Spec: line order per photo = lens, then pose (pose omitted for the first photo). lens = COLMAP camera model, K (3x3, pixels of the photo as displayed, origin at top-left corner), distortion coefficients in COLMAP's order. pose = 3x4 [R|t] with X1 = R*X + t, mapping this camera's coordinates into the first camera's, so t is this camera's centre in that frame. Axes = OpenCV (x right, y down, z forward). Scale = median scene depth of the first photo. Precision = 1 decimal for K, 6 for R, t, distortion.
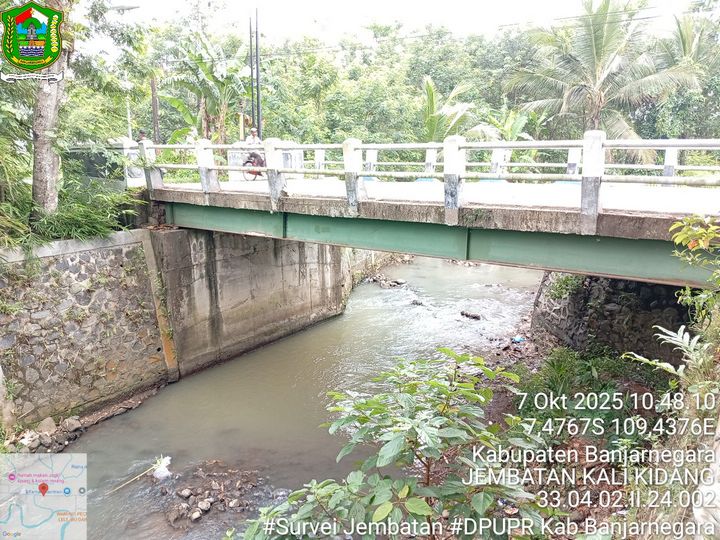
lens RADIAL K [[550.6, 0, 360.0], [0, 550.6, 270.0], [0, 0, 1]] dist [0.069921, -0.179204]
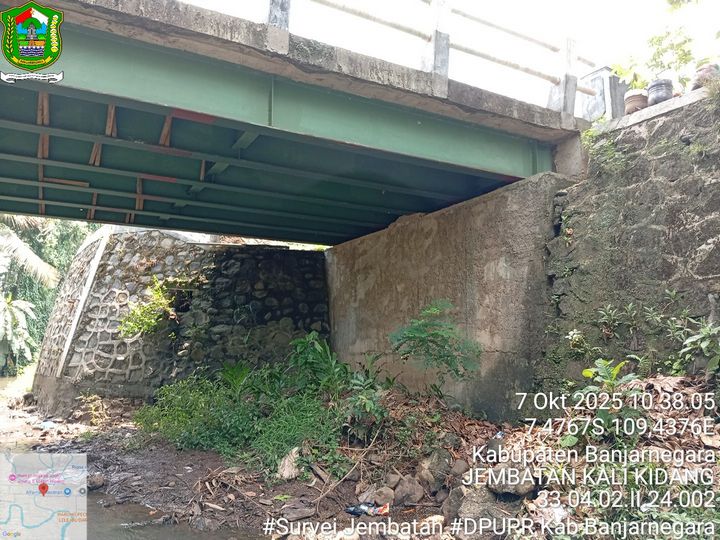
lens RADIAL K [[550.6, 0, 360.0], [0, 550.6, 270.0], [0, 0, 1]] dist [0.069921, -0.179204]
pose [[0.409462, 0.136940, 0.901991, -0.332064], [0.183796, 0.956019, -0.228577, 0.315465], [-0.893622, 0.259376, 0.366284, 0.726299]]
